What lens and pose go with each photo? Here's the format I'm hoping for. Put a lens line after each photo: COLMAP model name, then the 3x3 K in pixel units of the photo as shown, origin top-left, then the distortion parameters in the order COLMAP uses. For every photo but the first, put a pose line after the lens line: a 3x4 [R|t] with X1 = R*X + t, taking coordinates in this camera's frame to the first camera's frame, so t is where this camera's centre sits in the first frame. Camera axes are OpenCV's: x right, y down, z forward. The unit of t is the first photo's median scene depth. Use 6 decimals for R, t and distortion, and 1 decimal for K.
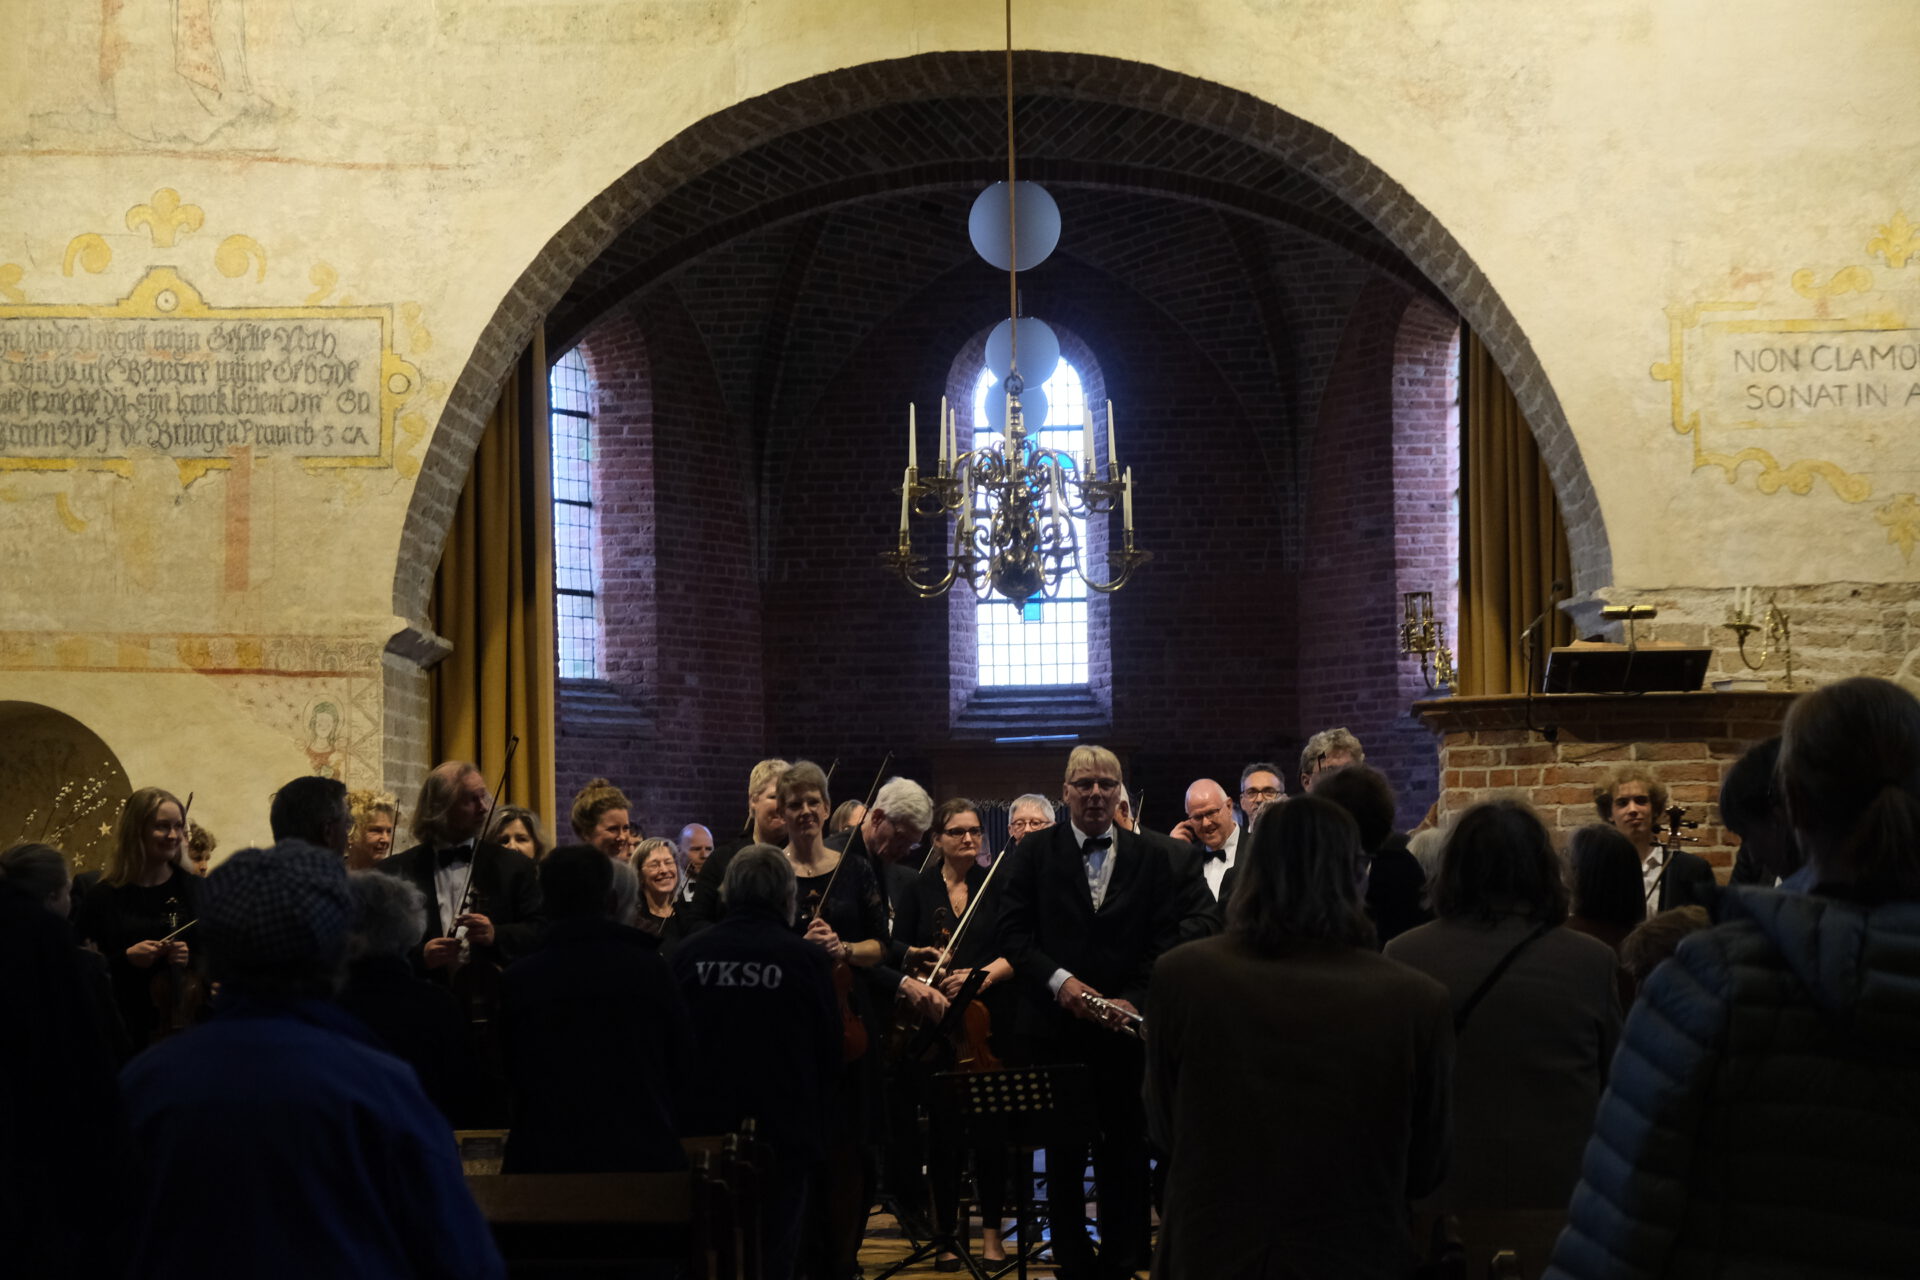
lens RADIAL K [[4520.1, 0, 907.8], [0, 4520.1, 759.5], [0, 0, 1]] dist [0.139580, 0.000000]
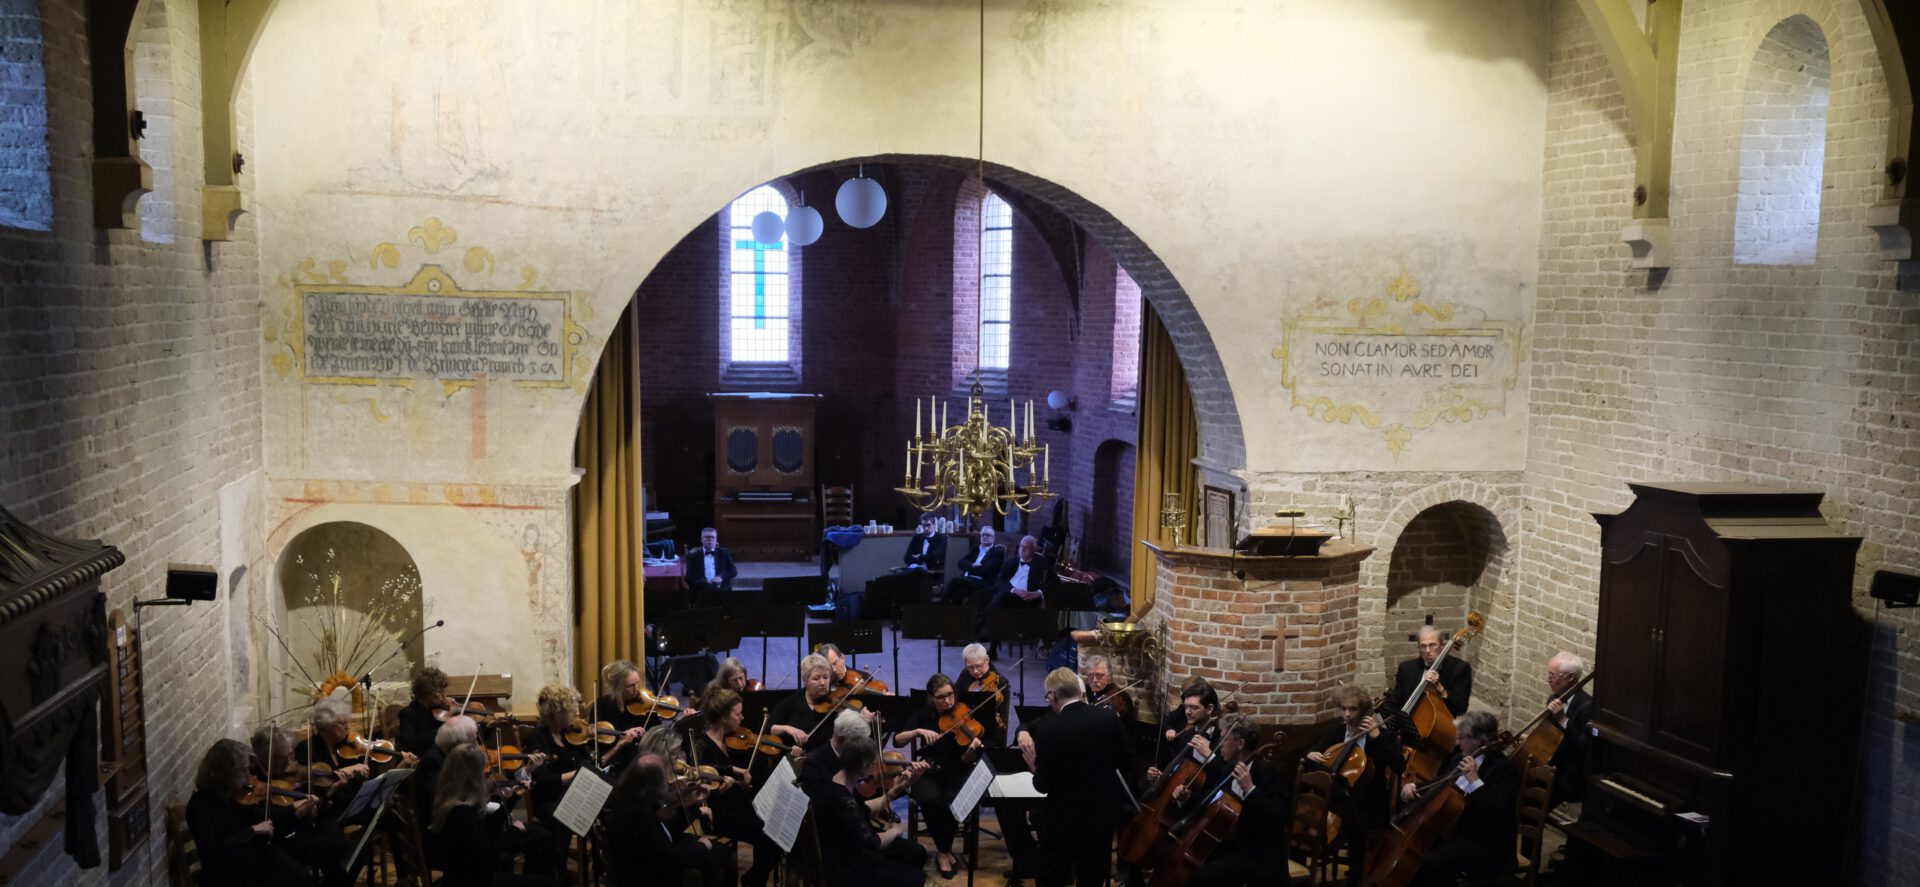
lens RADIAL K [[2008.6, 0, 924.1], [0, 2008.6, 664.6], [0, 0, 1]] dist [-0.011117, 0.000000]
pose [[0.980934, -0.008382, 0.194158, -0.130806], [-0.031962, 0.978506, 0.203724, -0.121242], [-0.191693, -0.206046, 0.959583, 0.219065]]
